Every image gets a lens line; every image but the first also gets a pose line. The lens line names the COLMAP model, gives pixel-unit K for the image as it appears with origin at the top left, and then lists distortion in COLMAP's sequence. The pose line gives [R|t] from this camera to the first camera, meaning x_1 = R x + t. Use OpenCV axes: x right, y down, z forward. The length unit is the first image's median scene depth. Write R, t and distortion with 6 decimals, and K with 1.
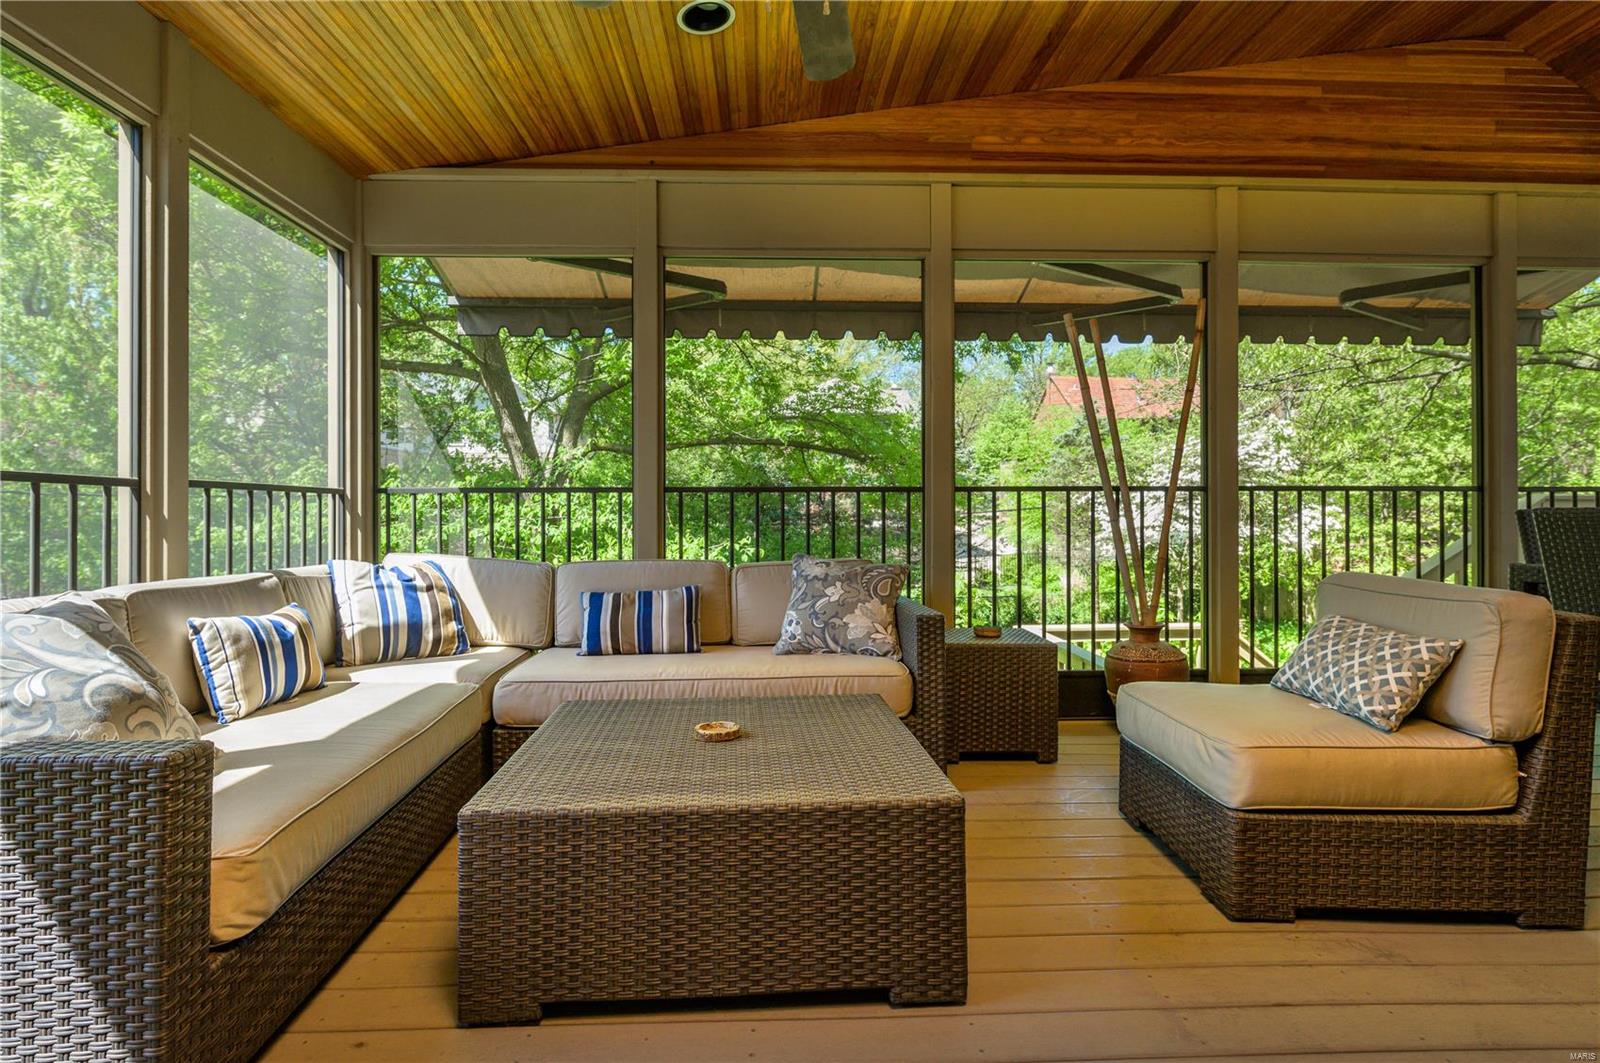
lens RADIAL K [[855.0, 0, 804.7], [0, 855.0, 515.6], [0, 0, 1]] dist [0.000069, -0.003219]
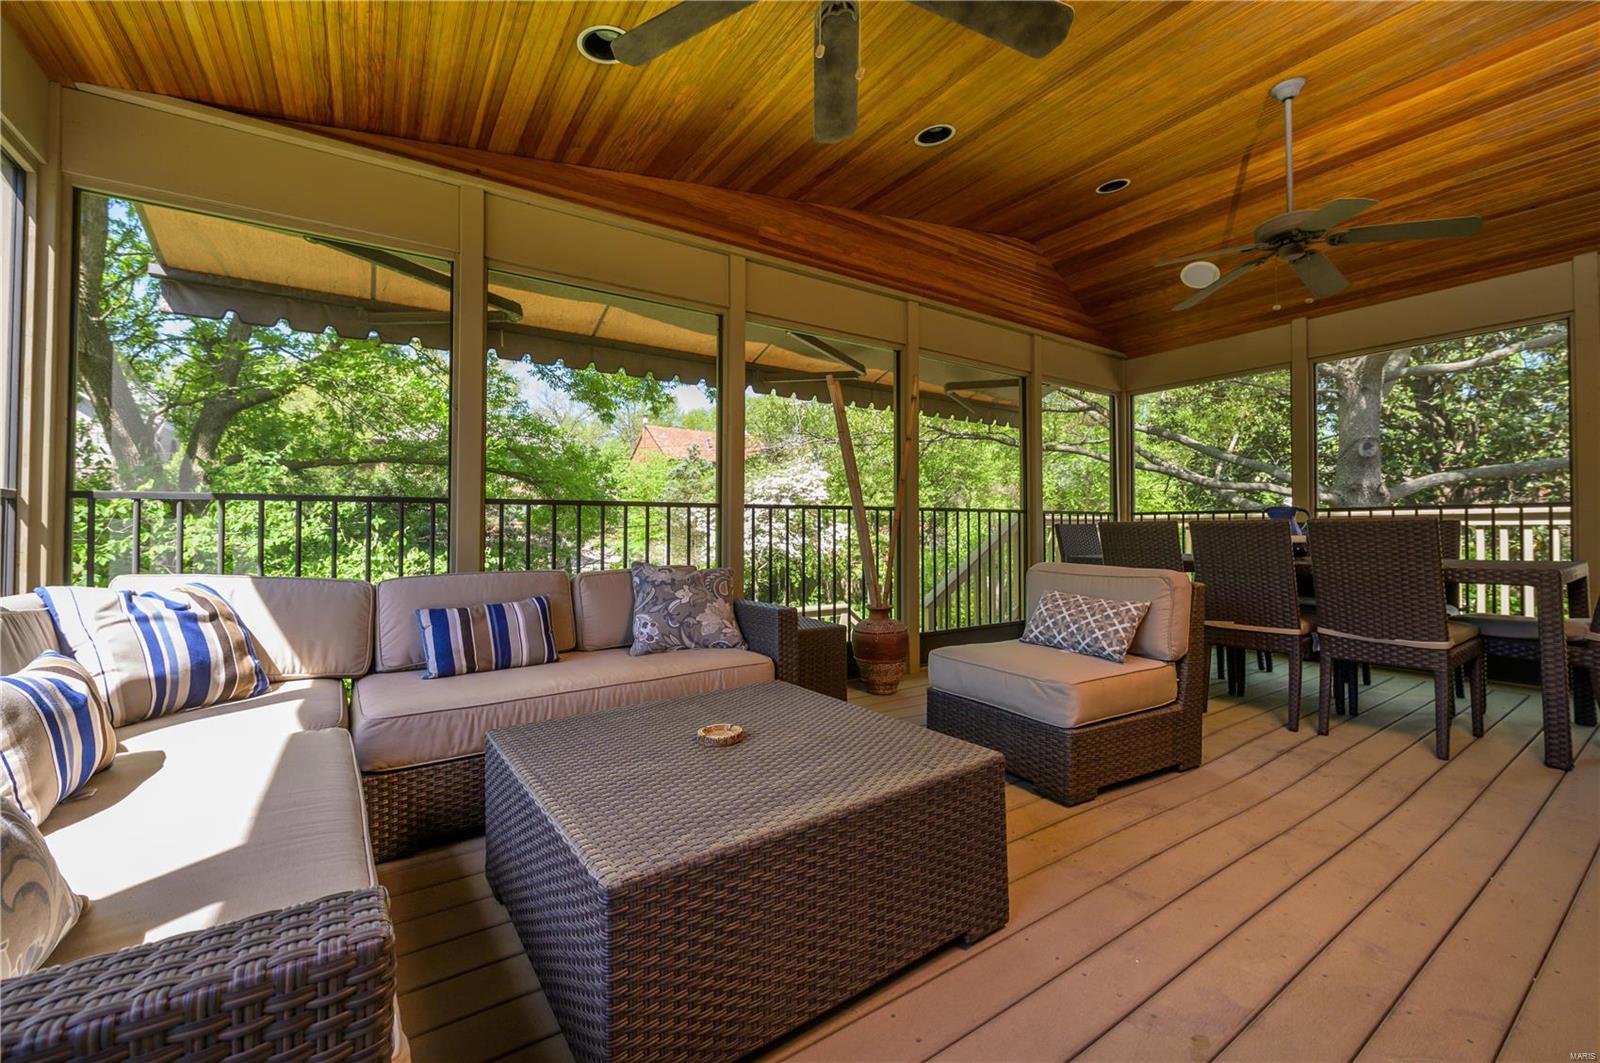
lens RADIAL K [[653.0, 0, 808.6], [0, 653.0, 518.0], [0, 0, 1]] dist [-0.002179, -0.001062]
pose [[0.848949, 0.007717, 0.528418, -0.282178], [0.003473, 0.999790, -0.020180, 0.006737], [-0.528463, 0.018967, 0.848745, 0.184499]]
